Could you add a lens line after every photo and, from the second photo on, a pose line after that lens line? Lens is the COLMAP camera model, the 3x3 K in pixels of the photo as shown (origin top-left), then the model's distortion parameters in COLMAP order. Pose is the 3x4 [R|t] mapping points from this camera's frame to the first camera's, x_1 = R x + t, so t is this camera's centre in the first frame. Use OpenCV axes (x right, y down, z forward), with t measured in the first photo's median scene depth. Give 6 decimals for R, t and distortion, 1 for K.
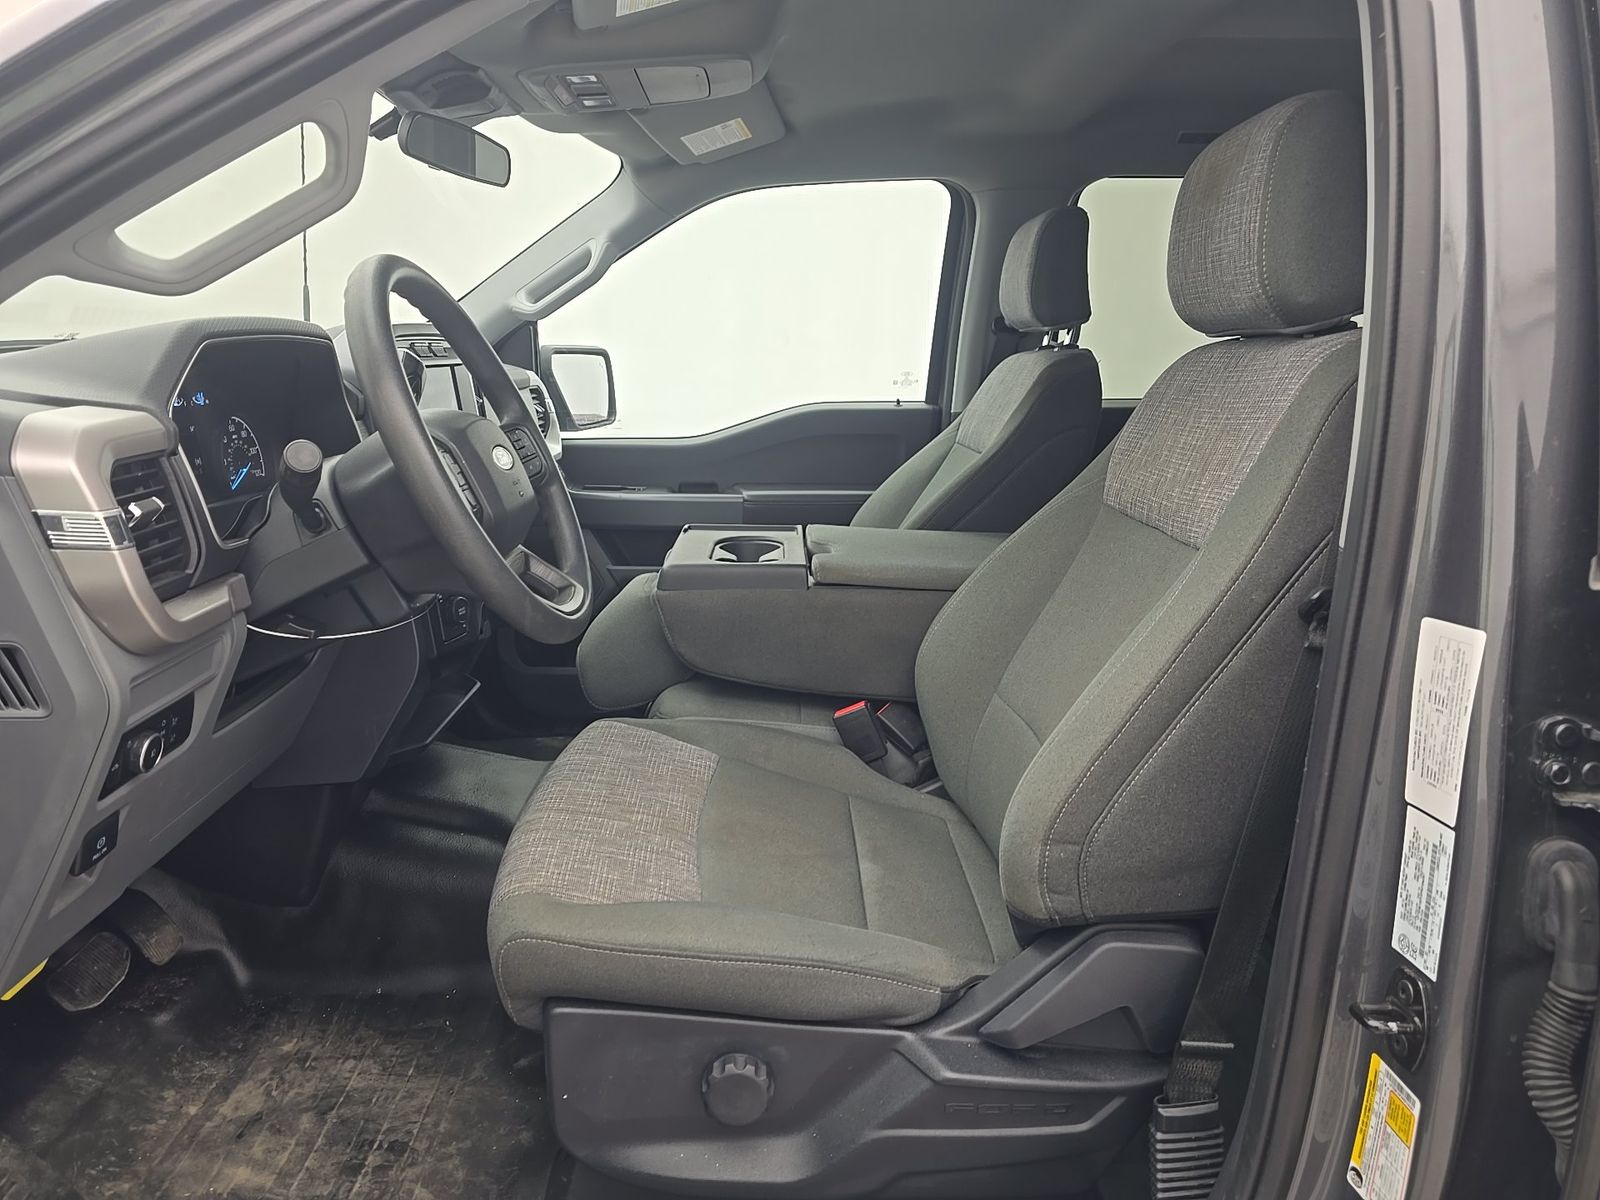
lens RADIAL K [[1090.9, 0, 797.5], [0, 1090.9, 588.7], [0, 0, 1]] dist [0.012961, -0.010659]
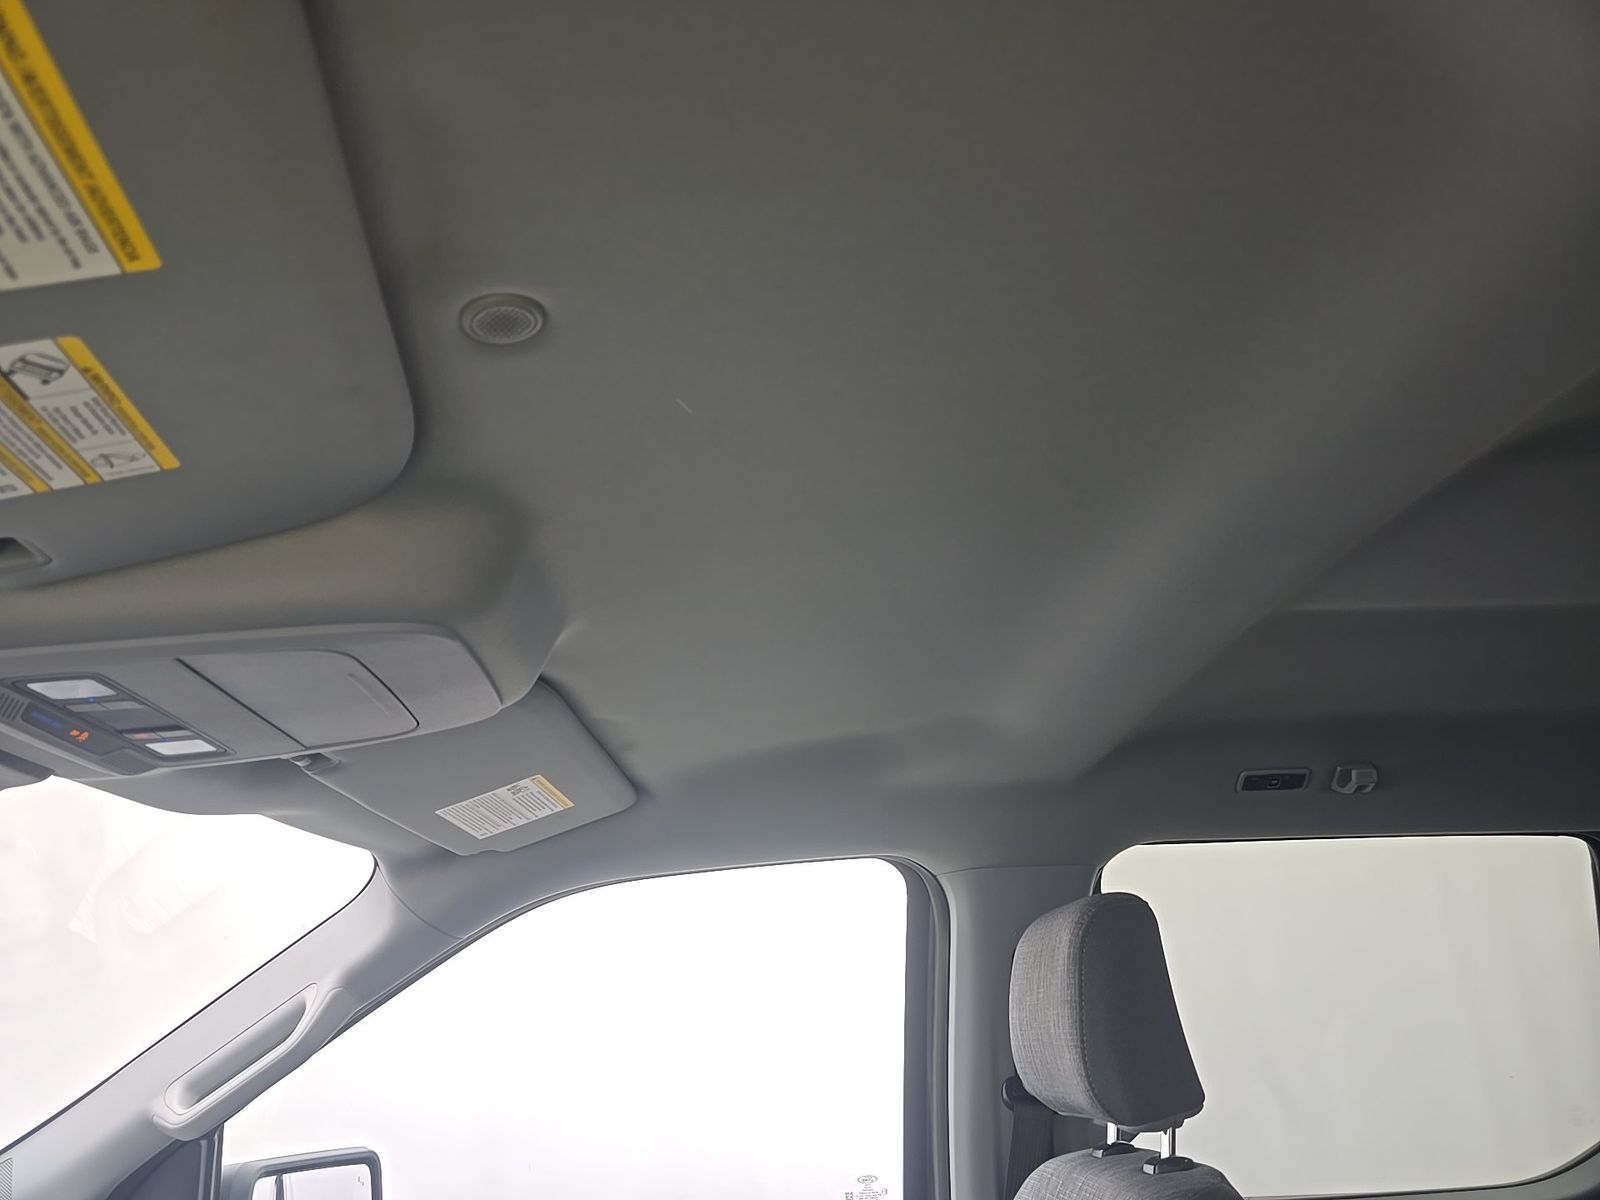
lens RADIAL K [[1090.9, 0, 802.0], [0, 1090.9, 592.6], [0, 0, 1]] dist [0.012961, -0.010659]
pose [[0.998199, -0.037052, 0.047185, 0.056443], [0.057150, 0.826540, -0.559969, -0.150139], [-0.018252, 0.561657, 0.827169, 0.390634]]
